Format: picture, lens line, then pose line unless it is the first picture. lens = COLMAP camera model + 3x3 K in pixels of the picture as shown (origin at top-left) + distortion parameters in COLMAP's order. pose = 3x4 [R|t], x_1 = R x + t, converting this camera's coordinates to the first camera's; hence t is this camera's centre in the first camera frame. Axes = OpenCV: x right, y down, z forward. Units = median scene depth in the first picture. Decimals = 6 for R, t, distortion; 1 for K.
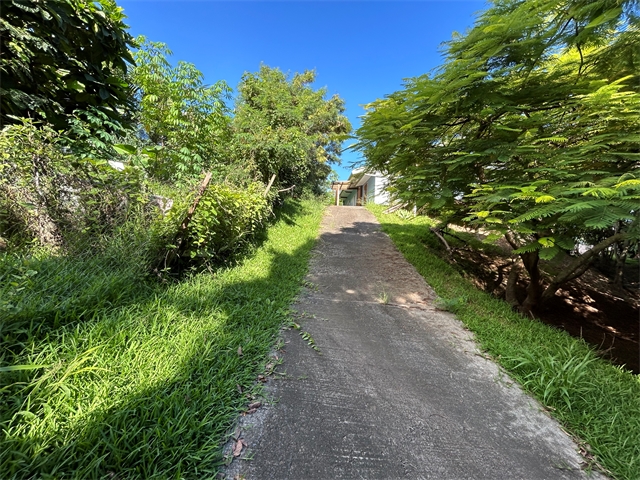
lens RADIAL K [[258.1, 0, 320.4], [0, 258.1, 241.2], [0, 0, 1]] dist [-0.001293, -0.000551]
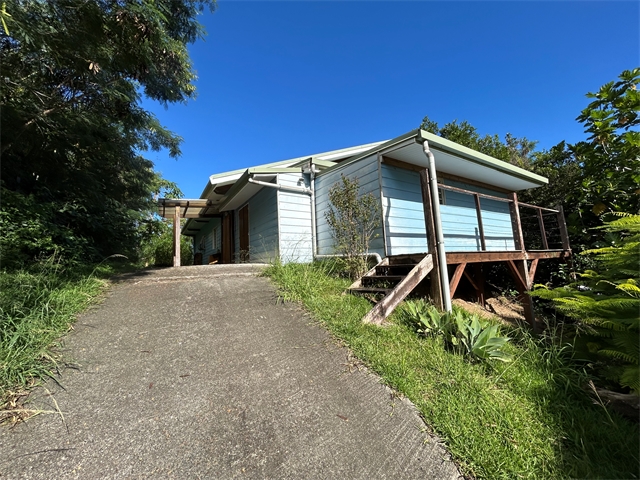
lens RADIAL K [[258.1, 0, 320.4], [0, 258.1, 241.2], [0, 0, 1]] dist [-0.001293, -0.000551]
pose [[0.850034, -0.046119, 0.524705, 0.039882], [0.090874, 0.994063, -0.059846, -0.104668], [-0.518830, 0.098553, 0.849178, 0.467953]]
